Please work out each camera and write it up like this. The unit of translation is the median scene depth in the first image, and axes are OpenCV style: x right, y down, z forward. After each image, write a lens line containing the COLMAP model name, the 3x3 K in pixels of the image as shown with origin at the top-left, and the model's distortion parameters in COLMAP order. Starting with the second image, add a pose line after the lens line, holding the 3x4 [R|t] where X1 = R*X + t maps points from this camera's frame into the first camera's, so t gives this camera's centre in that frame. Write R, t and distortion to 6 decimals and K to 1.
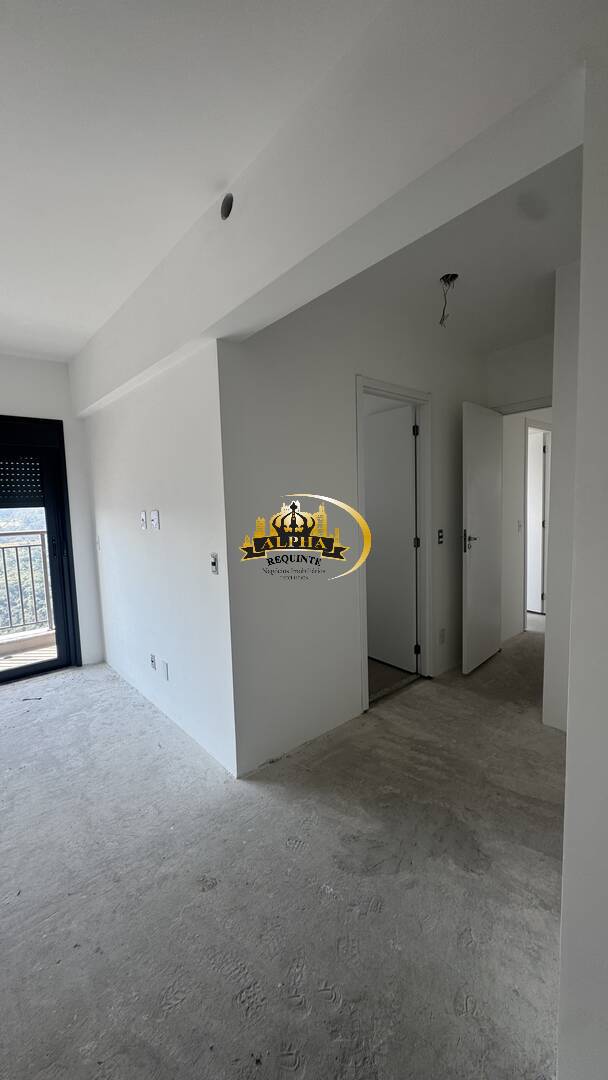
lens RADIAL K [[437.7, 0, 308.0], [0, 437.7, 542.8], [0, 0, 1]] dist [-0.004323, 0.000311]
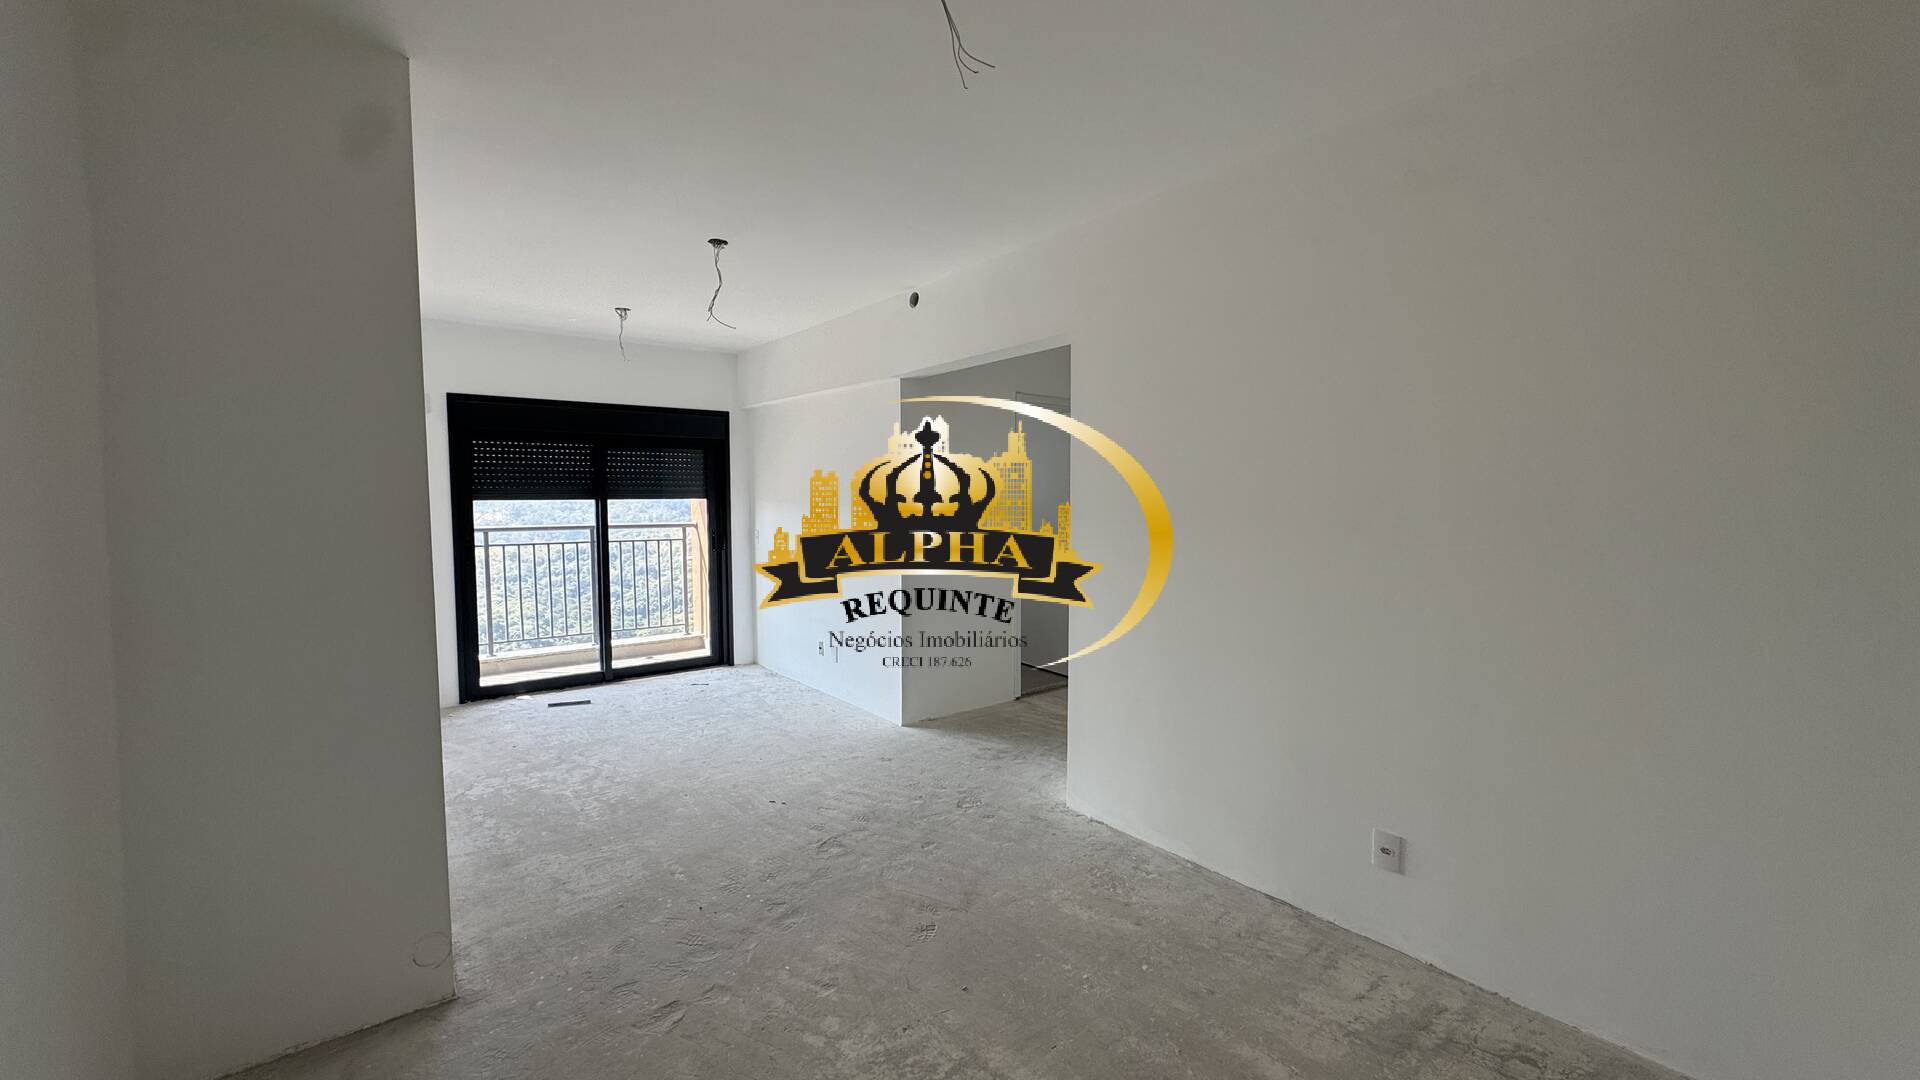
lens RADIAL K [[778.2, 0, 963.6], [0, 778.2, 546.1], [0, 0, 1]] dist [-0.004323, 0.000311]
pose [[0.998349, 0.032425, -0.047413, 0.086304], [-0.033607, 0.999139, -0.024336, 0.068580], [0.046583, 0.025889, 0.998579, -1.038322]]
